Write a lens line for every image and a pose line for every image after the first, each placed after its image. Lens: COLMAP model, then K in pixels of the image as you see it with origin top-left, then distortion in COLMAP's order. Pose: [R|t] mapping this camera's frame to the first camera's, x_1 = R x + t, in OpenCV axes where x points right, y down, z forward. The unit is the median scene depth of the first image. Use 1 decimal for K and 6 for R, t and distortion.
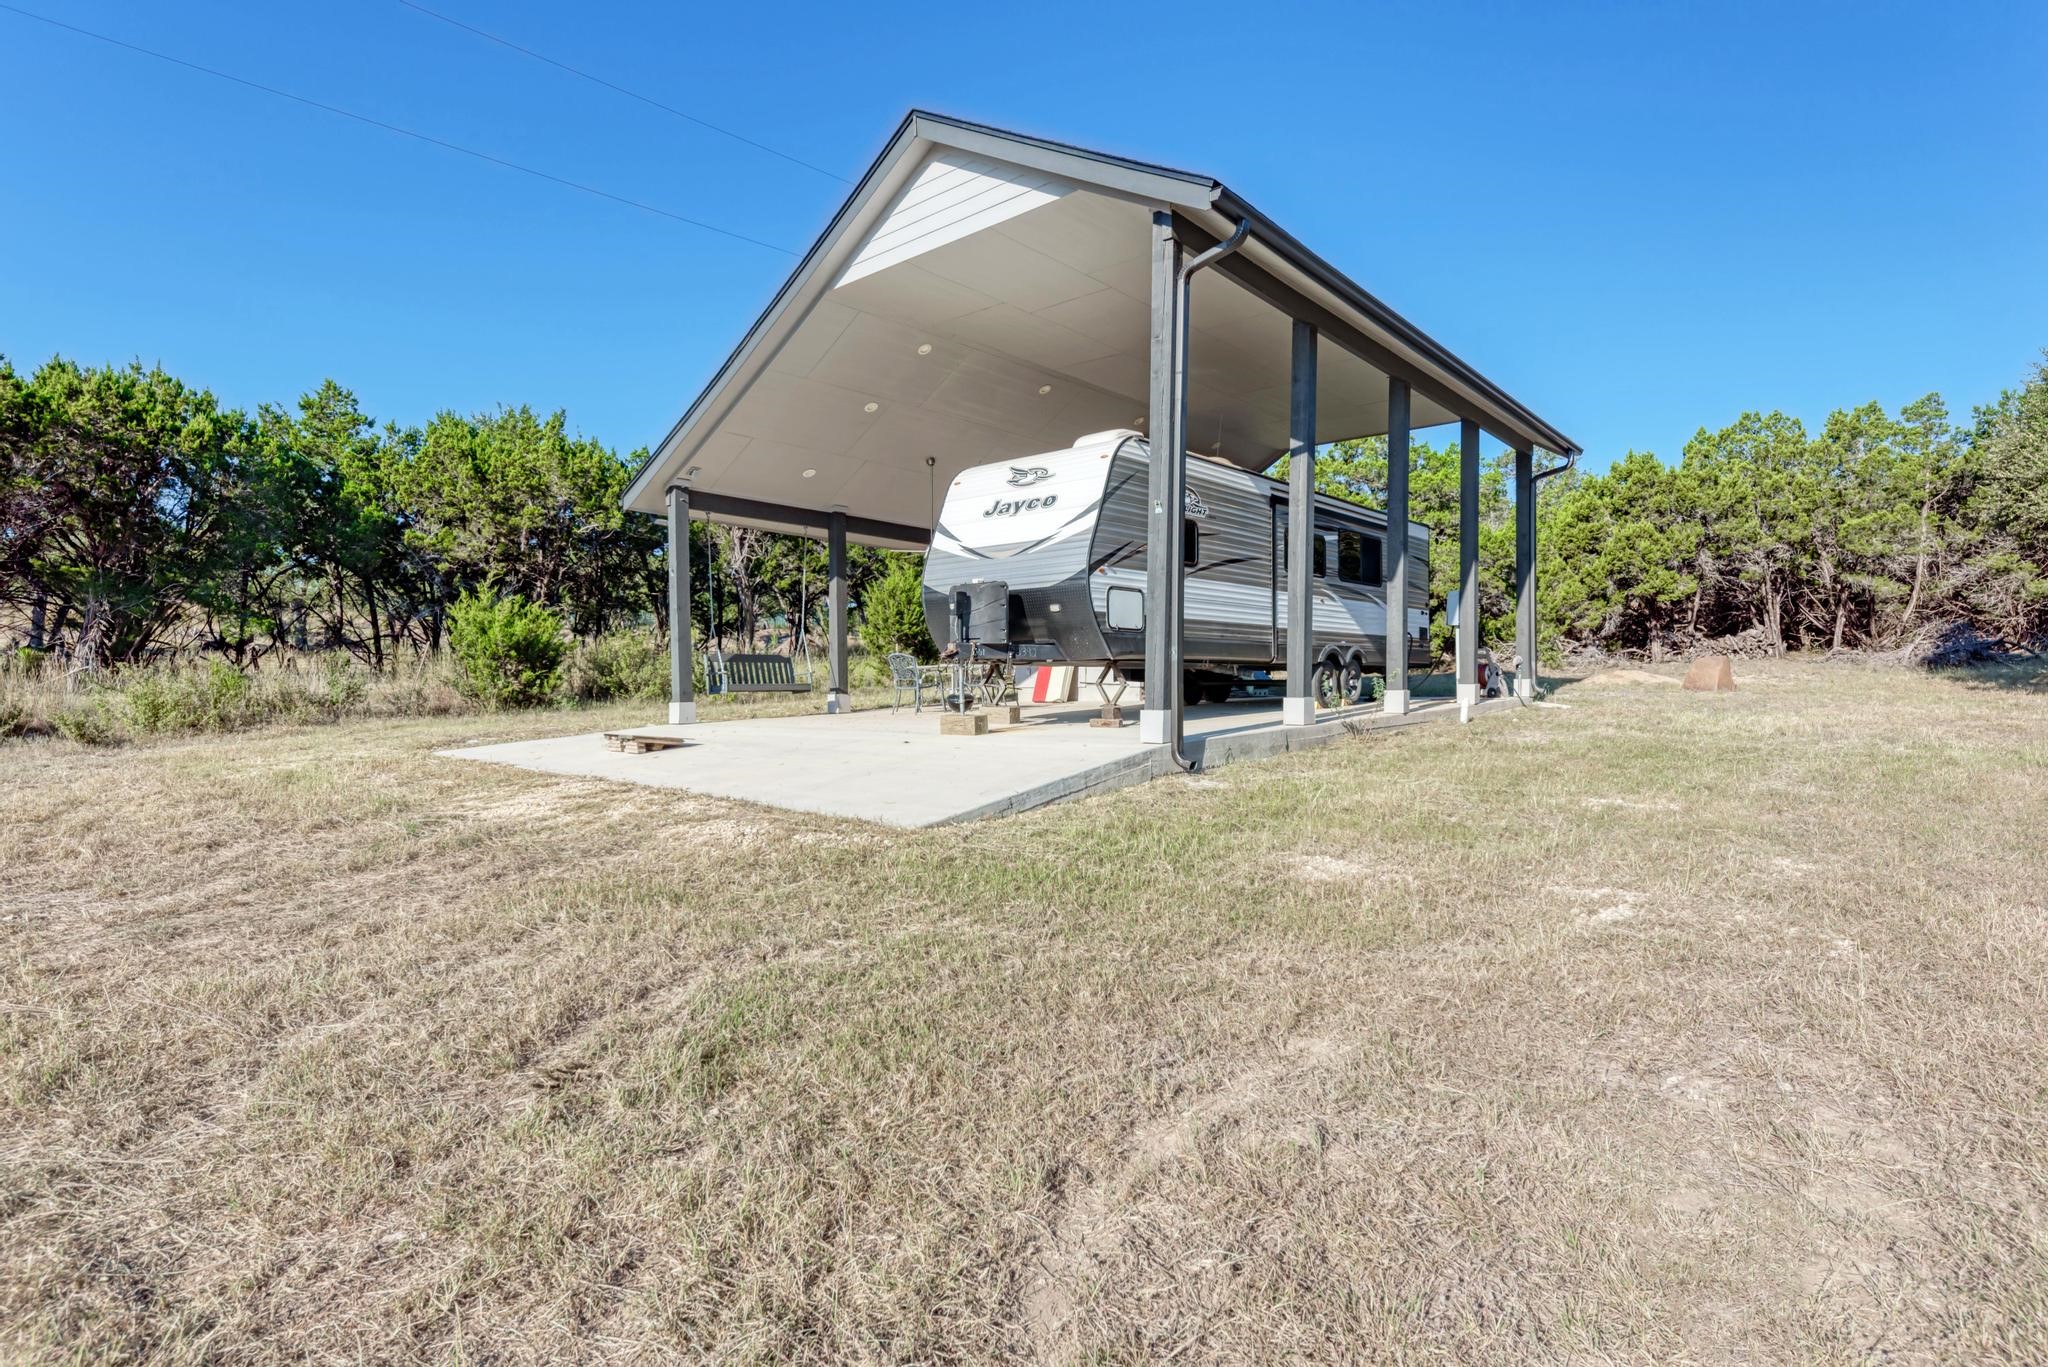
lens RADIAL K [[1031.5, 0, 1035.6], [0, 1031.5, 676.4], [0, 0, 1]] dist [0.014269, -0.000450]
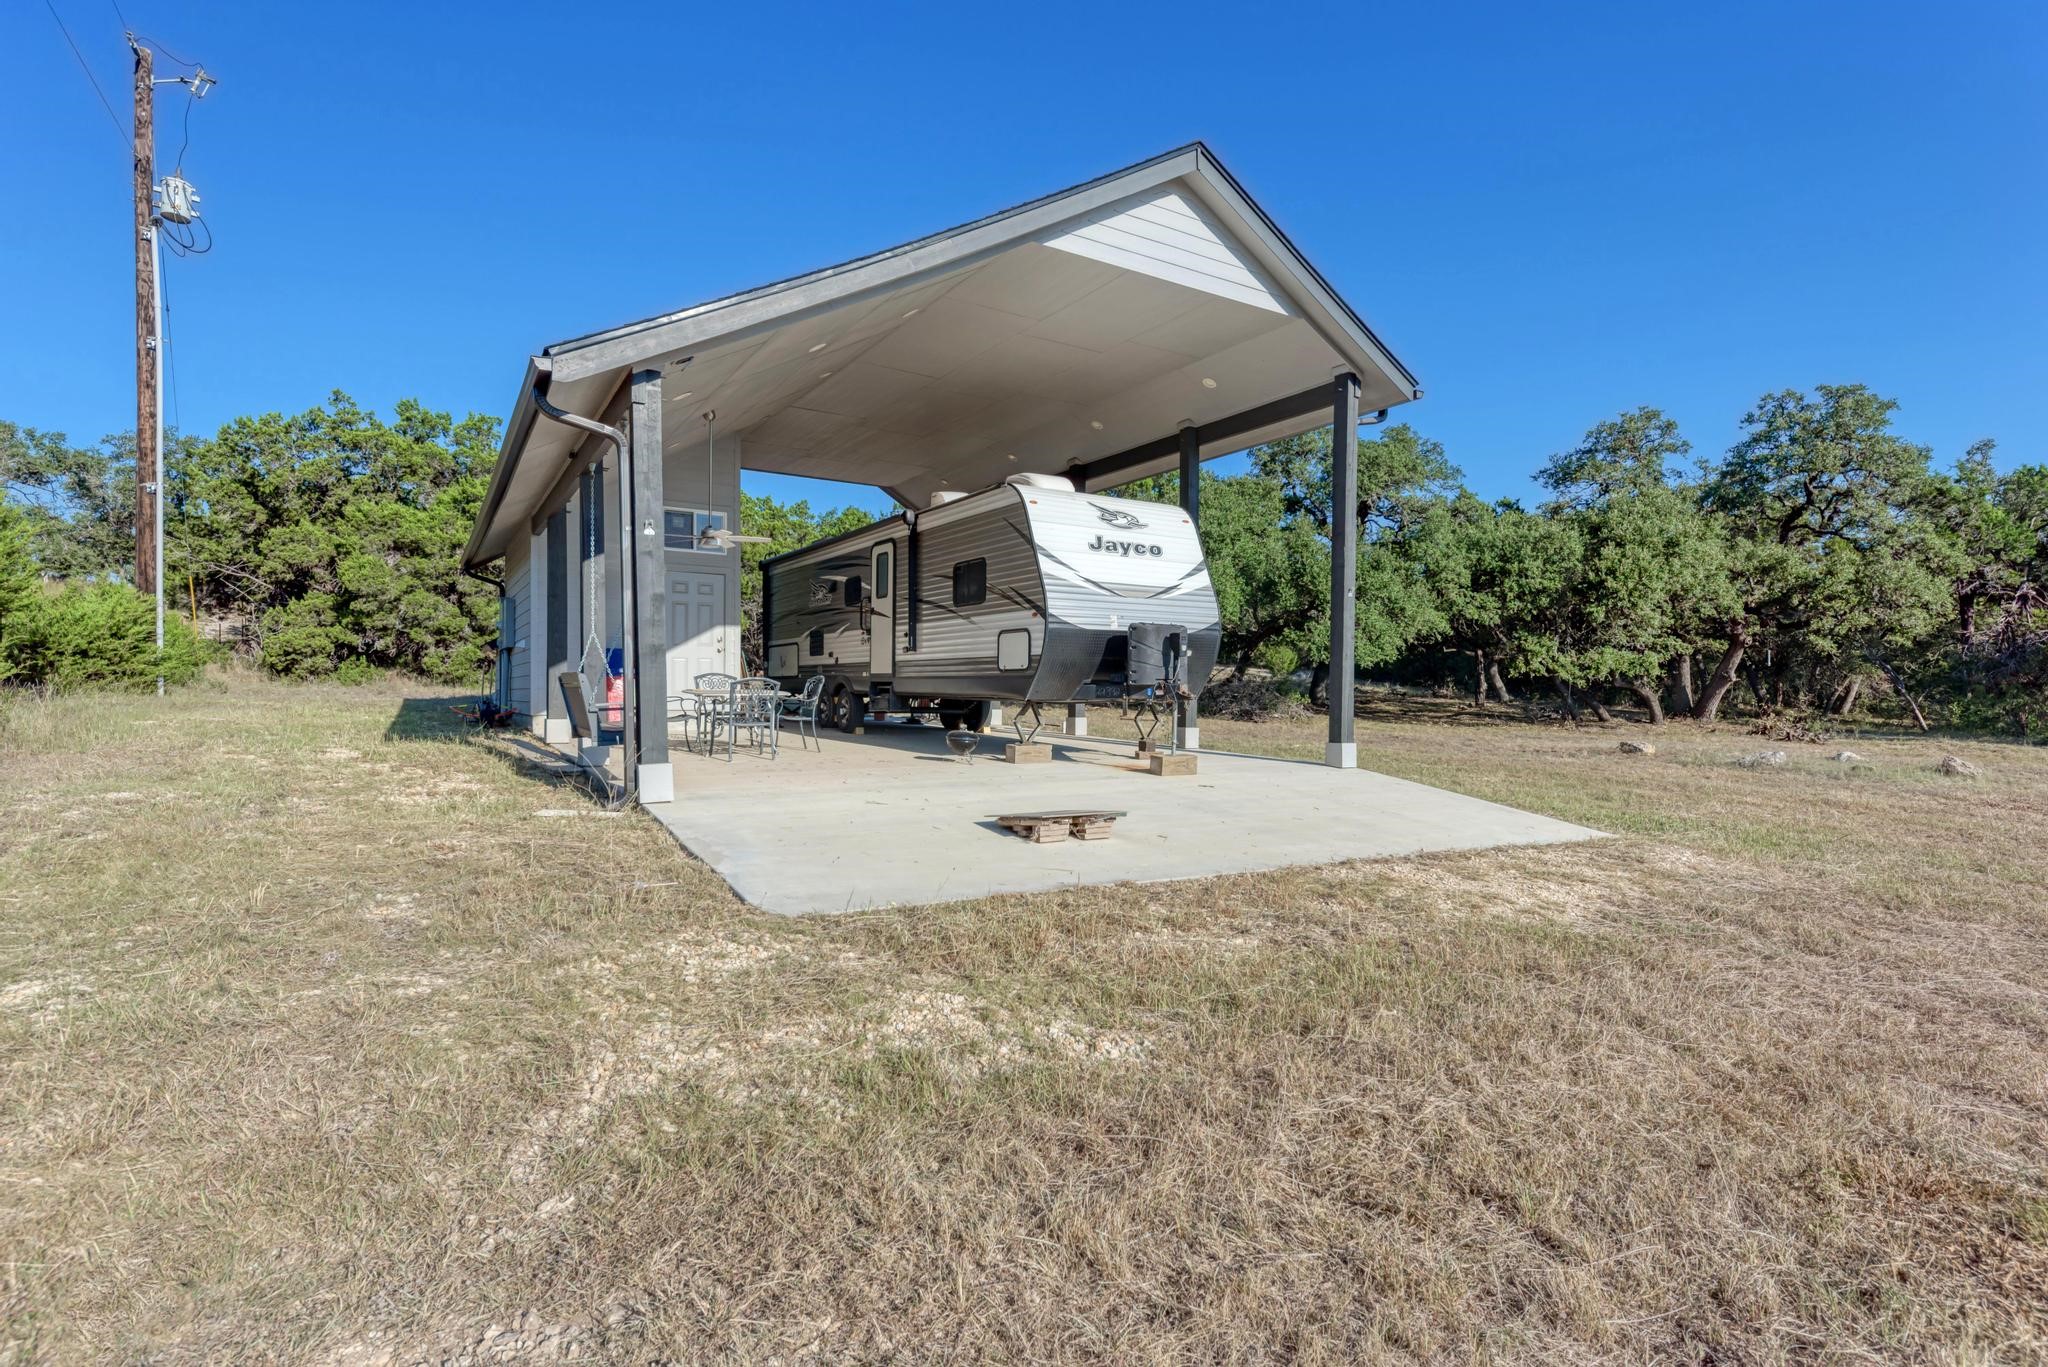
lens RADIAL K [[995.9, 0, 1026.5], [0, 995.9, 690.3], [0, 0, 1]] dist [-0.003340, -0.001148]
pose [[0.302926, 0.012140, 0.952937, -0.642235], [-0.019420, 0.999790, -0.006564, -0.011041], [-0.952816, -0.016518, 0.303098, 0.522342]]
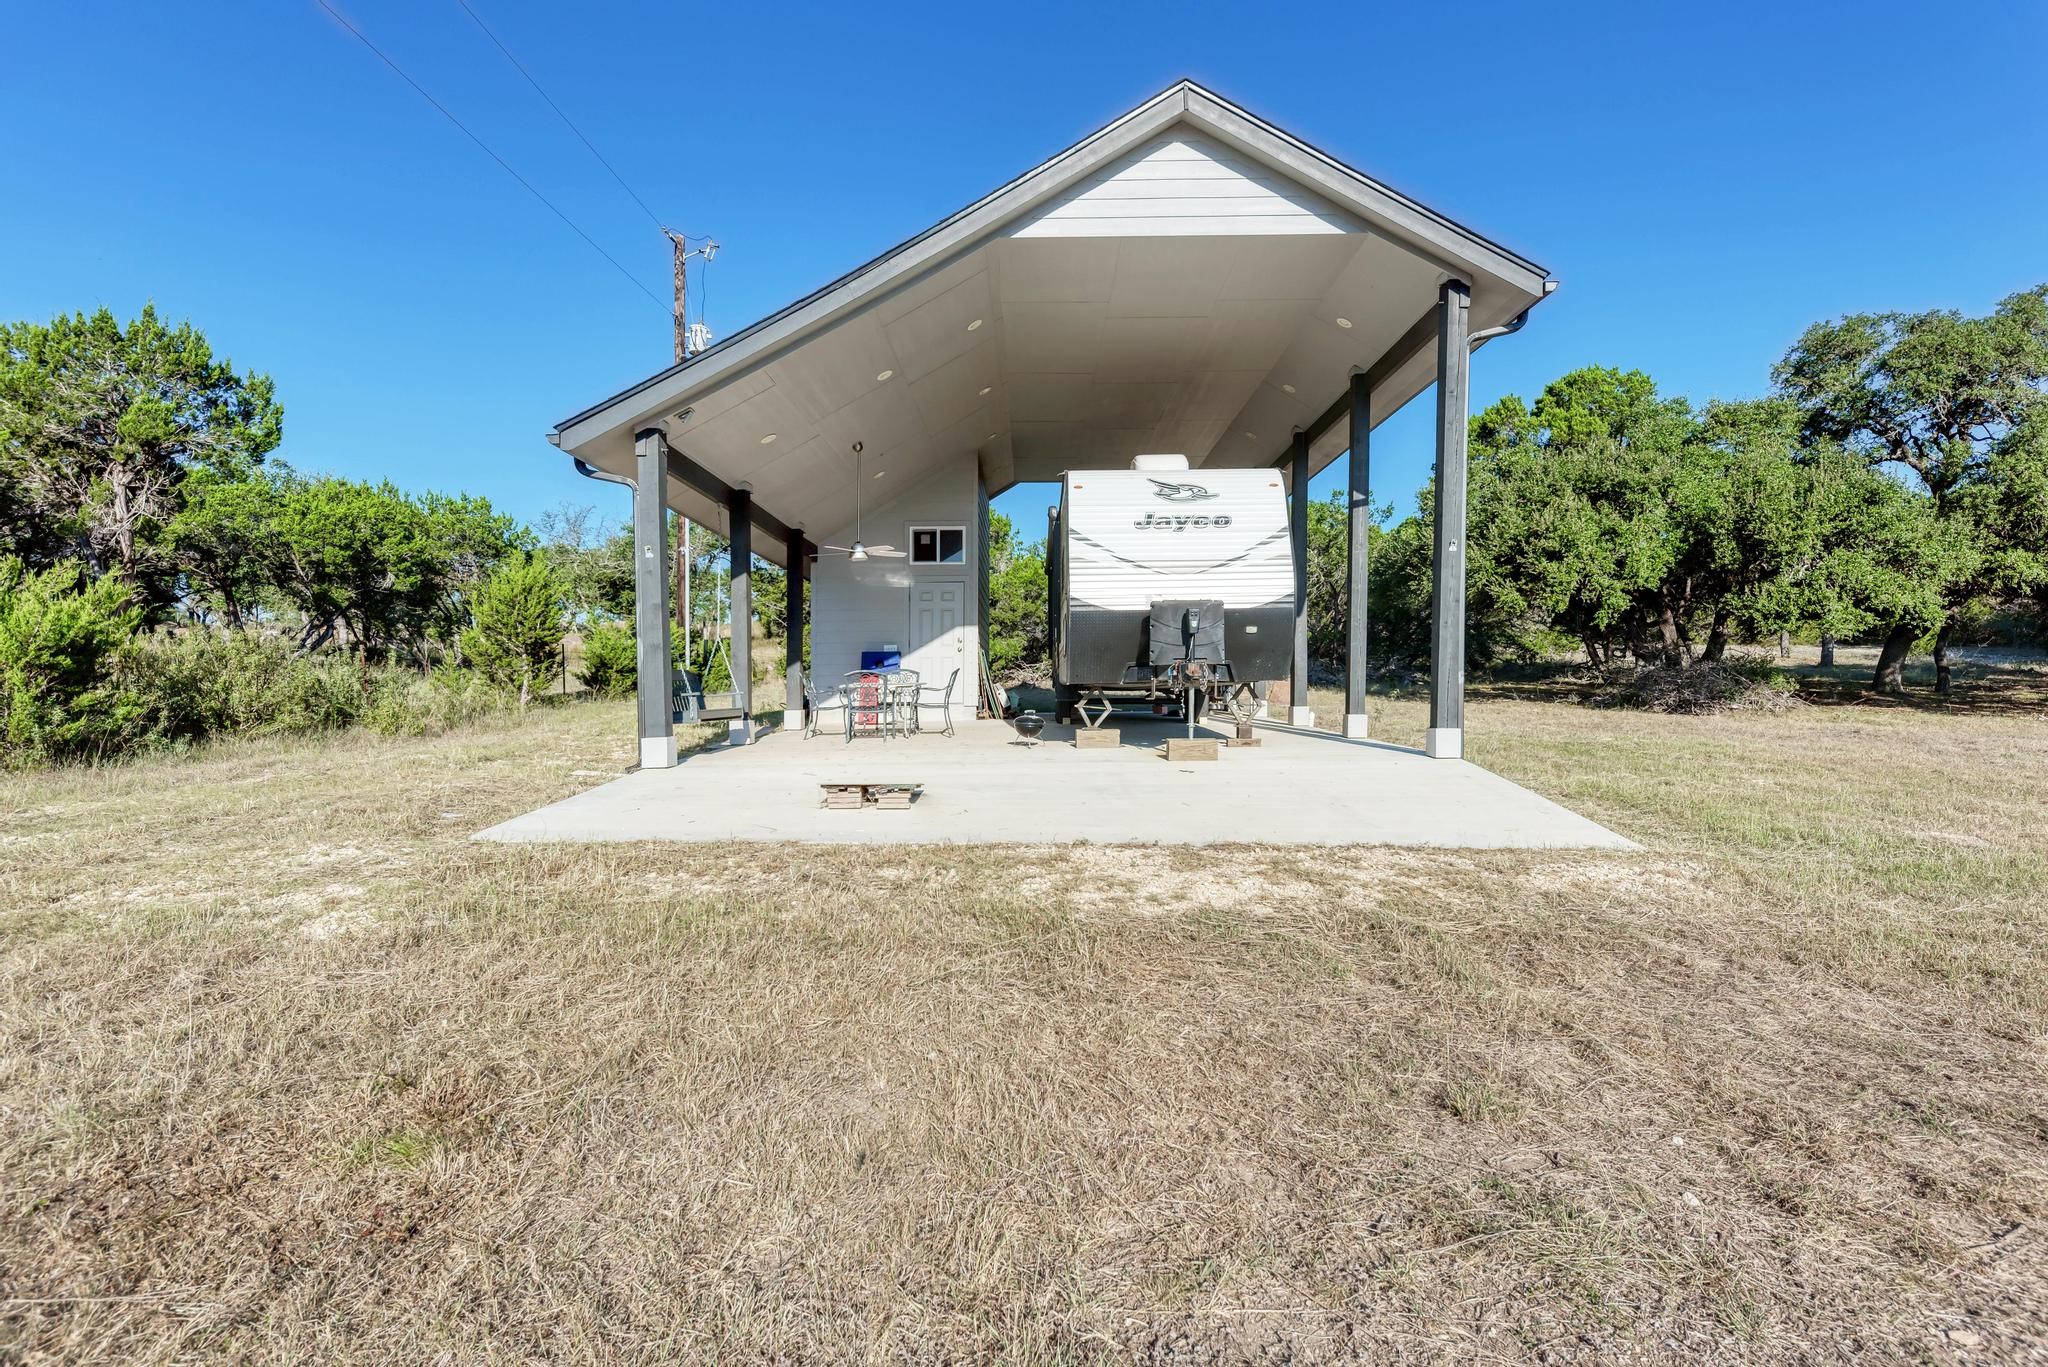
lens RADIAL K [[995.9, 0, 1026.7], [0, 995.9, 687.3], [0, 0, 1]] dist [-0.003340, -0.001148]
pose [[0.759105, 0.004290, 0.650954, -0.479518], [-0.001429, 0.999987, -0.004923, -0.004255], [-0.650966, 0.002807, 0.759102, 0.257284]]
